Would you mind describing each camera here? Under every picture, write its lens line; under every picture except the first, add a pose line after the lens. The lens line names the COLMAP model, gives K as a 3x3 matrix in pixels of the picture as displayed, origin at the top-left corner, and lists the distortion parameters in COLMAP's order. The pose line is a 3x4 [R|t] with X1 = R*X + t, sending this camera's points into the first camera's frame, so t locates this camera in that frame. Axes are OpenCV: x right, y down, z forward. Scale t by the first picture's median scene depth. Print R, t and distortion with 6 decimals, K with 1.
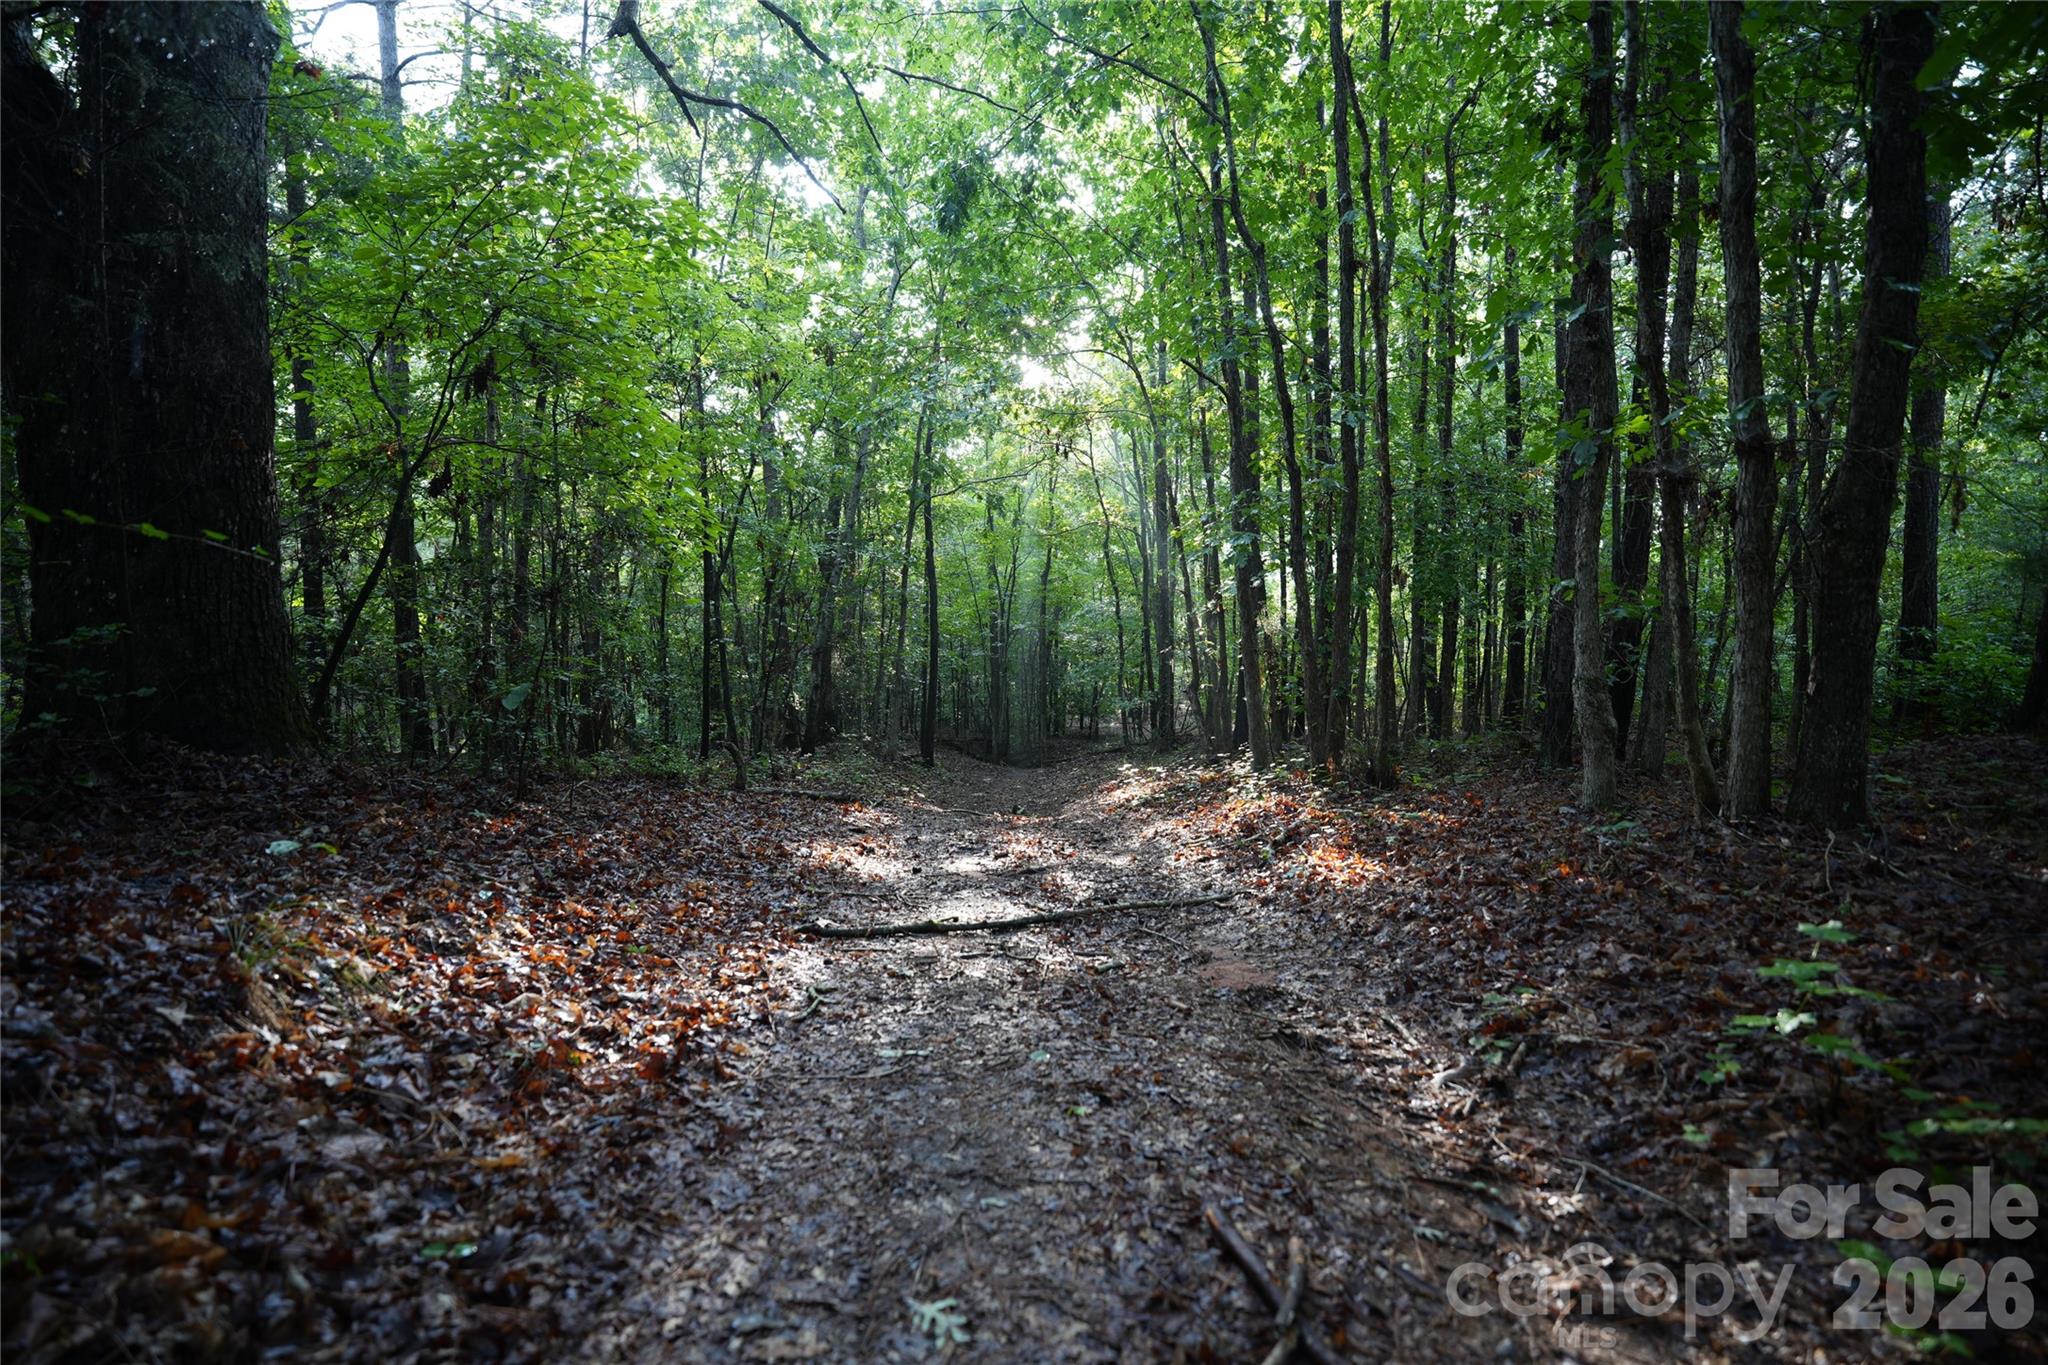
lens RADIAL K [[928.7, 0, 1024.0], [0, 928.7, 682.5], [0, 0, 1]] dist [-0.044286, 0.000045]
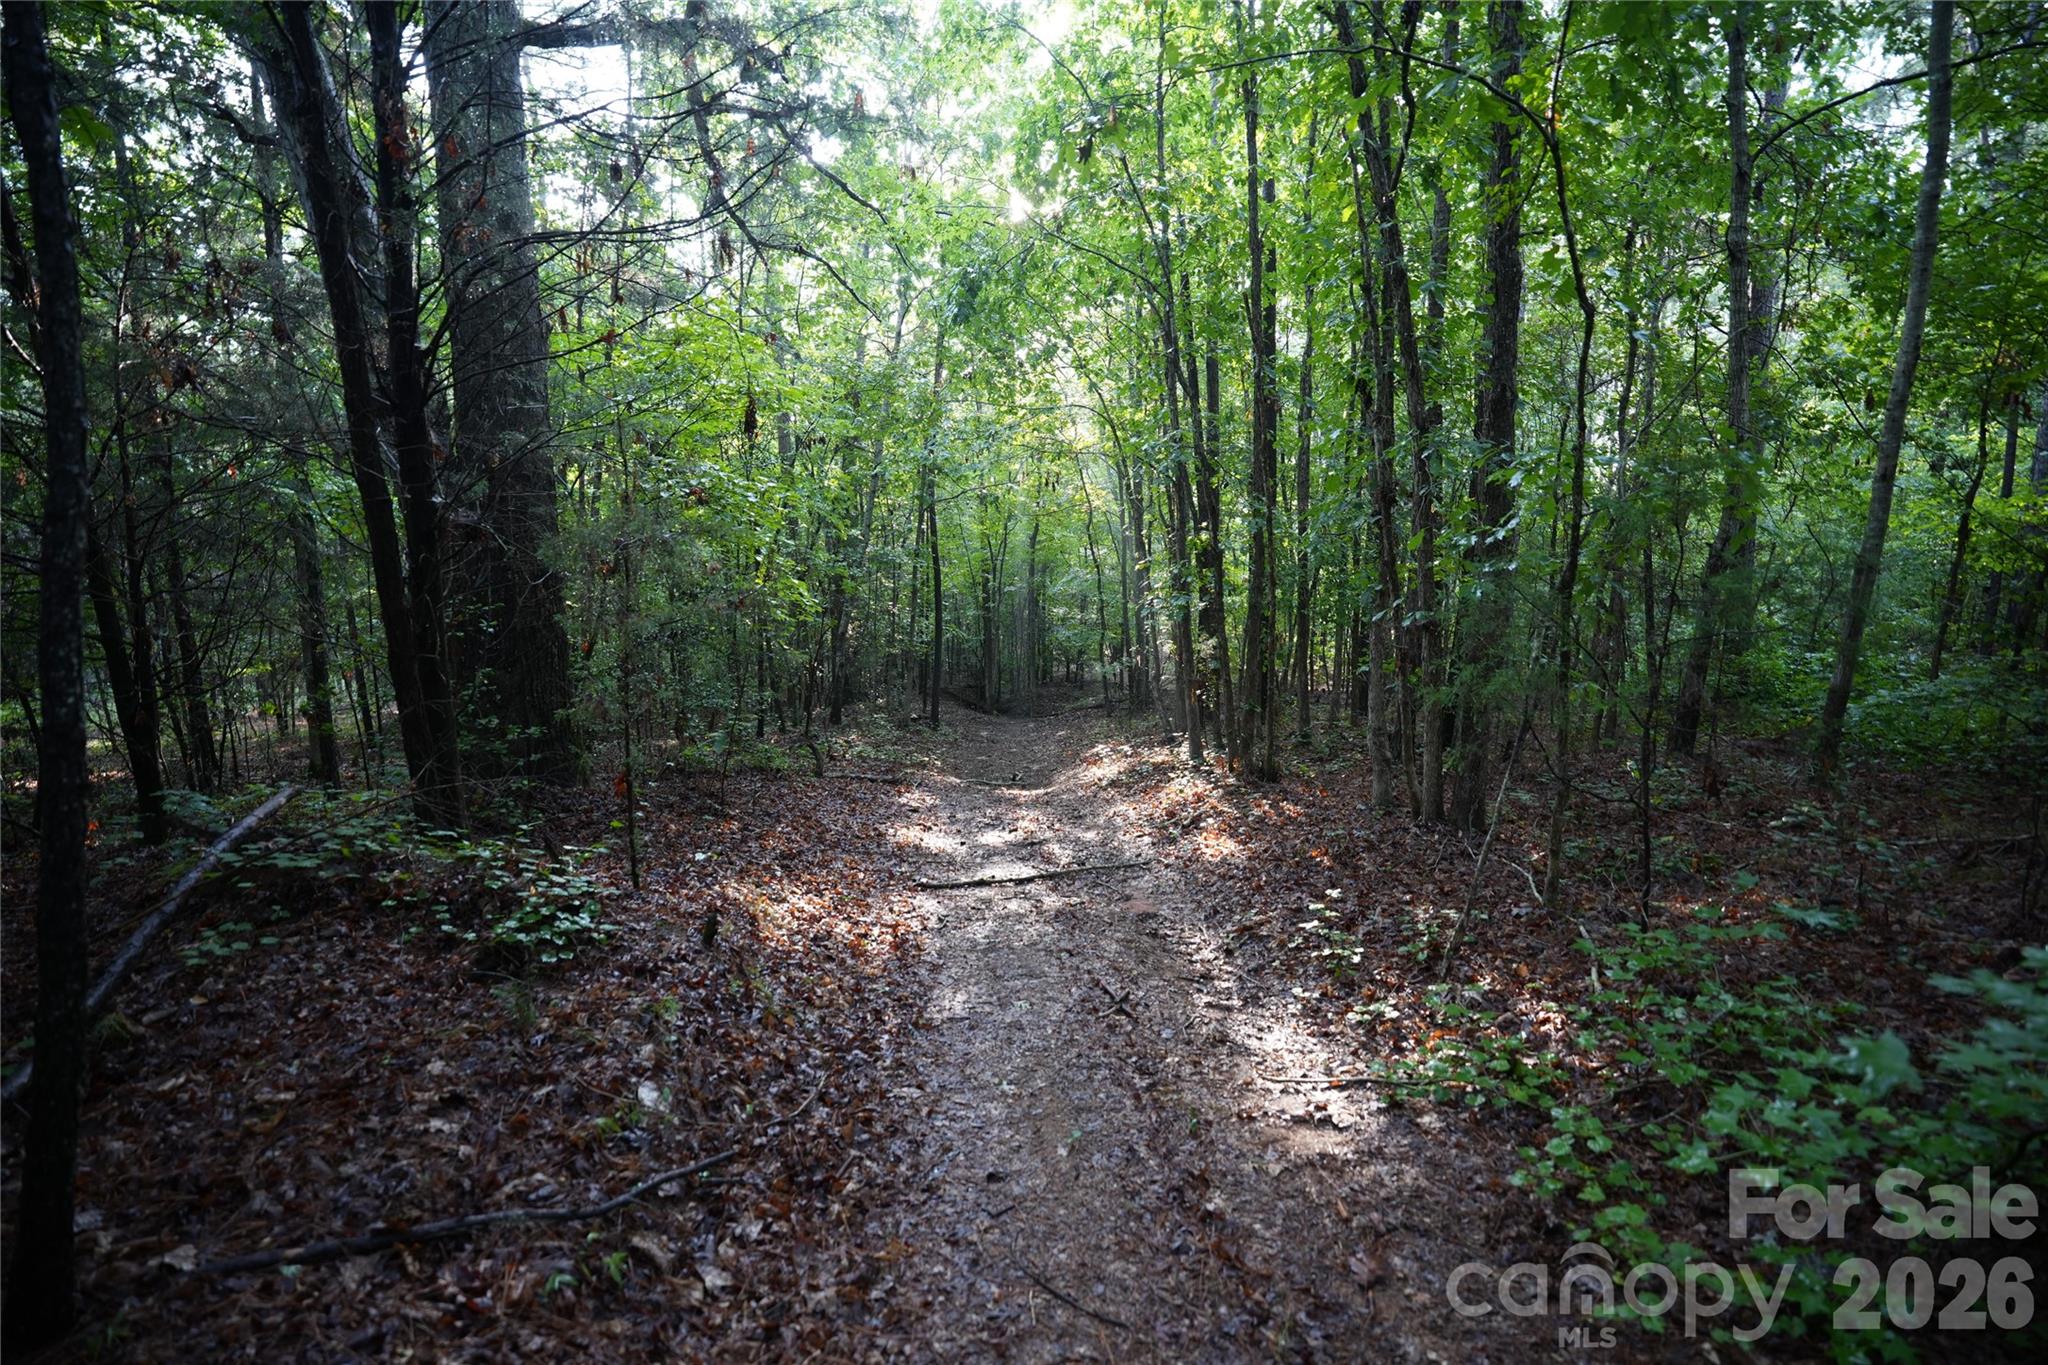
lens RADIAL K [[928.7, 0, 1024.0], [0, 928.7, 682.5], [0, 0, 1]] dist [-0.044286, 0.000045]
pose [[0.999894, -0.005451, 0.013522, -0.033974], [0.004455, 0.997353, 0.072582, -0.219956], [-0.013882, -0.072514, 0.997271, -0.673074]]
